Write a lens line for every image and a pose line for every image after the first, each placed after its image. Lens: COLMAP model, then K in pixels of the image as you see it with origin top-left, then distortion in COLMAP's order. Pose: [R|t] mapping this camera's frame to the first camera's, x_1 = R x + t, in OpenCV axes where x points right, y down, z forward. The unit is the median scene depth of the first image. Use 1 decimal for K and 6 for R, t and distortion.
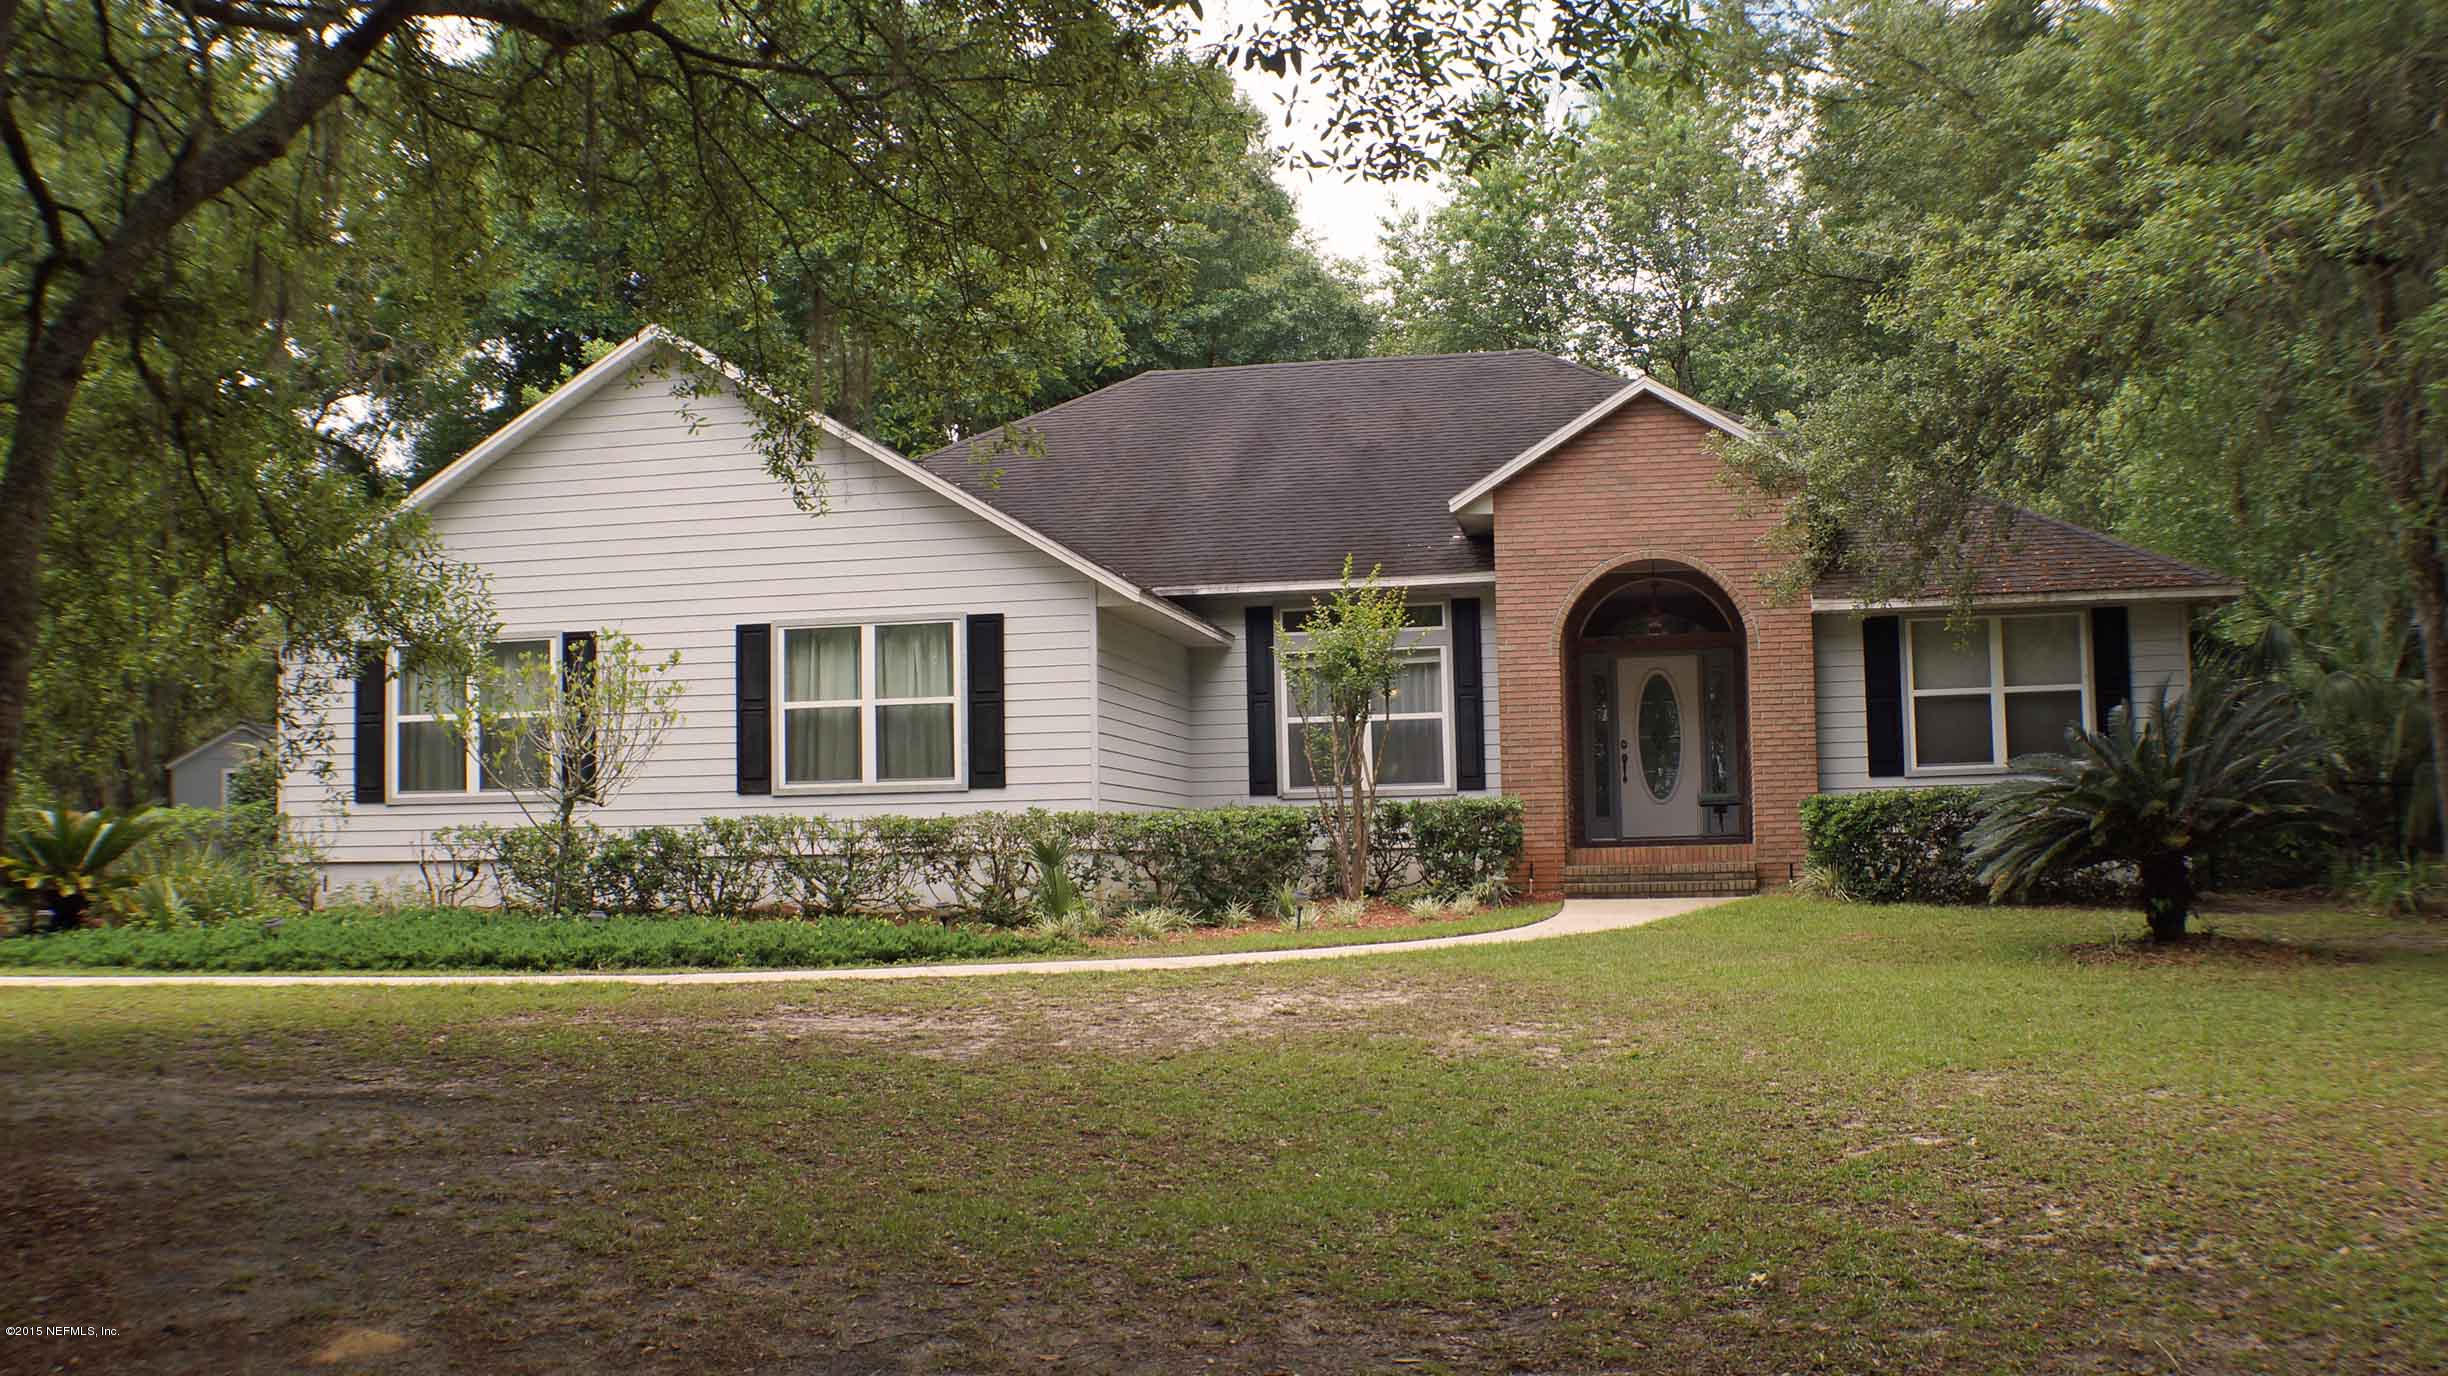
lens RADIAL K [[2869.6, 0, 1224.0], [0, 2869.6, 688.0], [0, 0, 1]] dist [-0.079434, 0.001274]
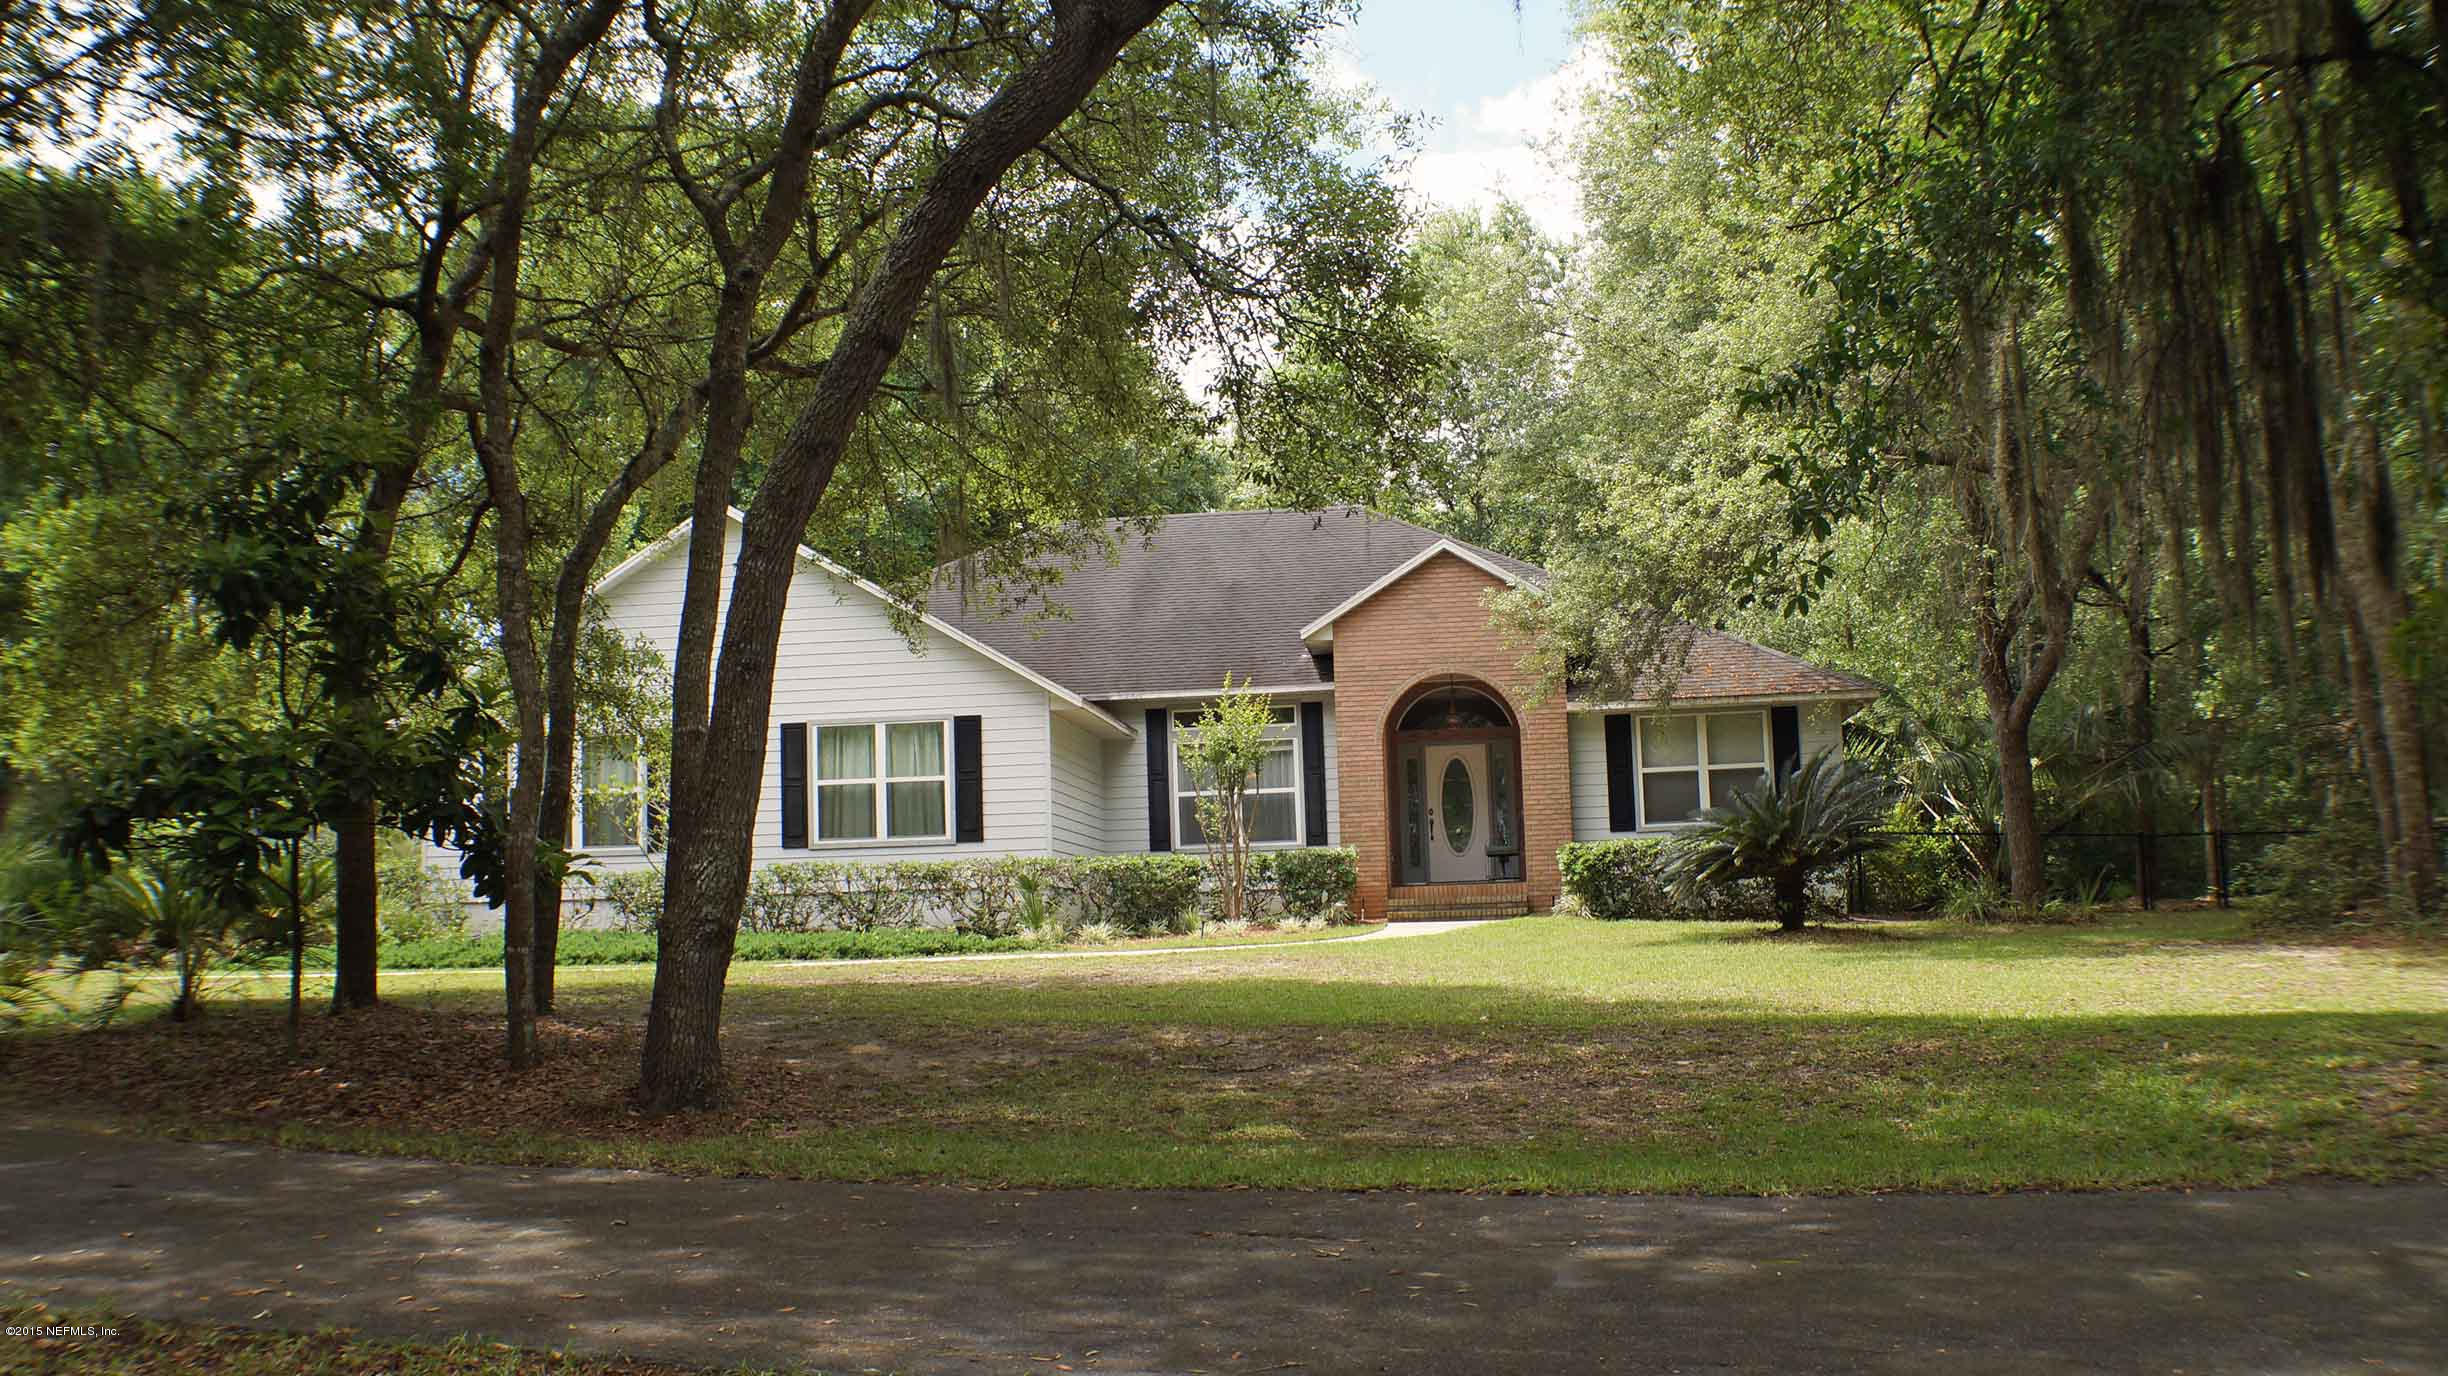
lens RADIAL K [[2869.6, 0, 1224.0], [0, 2869.6, 688.0], [0, 0, 1]] dist [-0.079434, 0.001274]
pose [[0.997887, -0.003463, 0.064881, -0.047758], [0.005596, 0.999449, -0.032729, 0.006338], [-0.064732, 0.033023, 0.997356, -0.364212]]
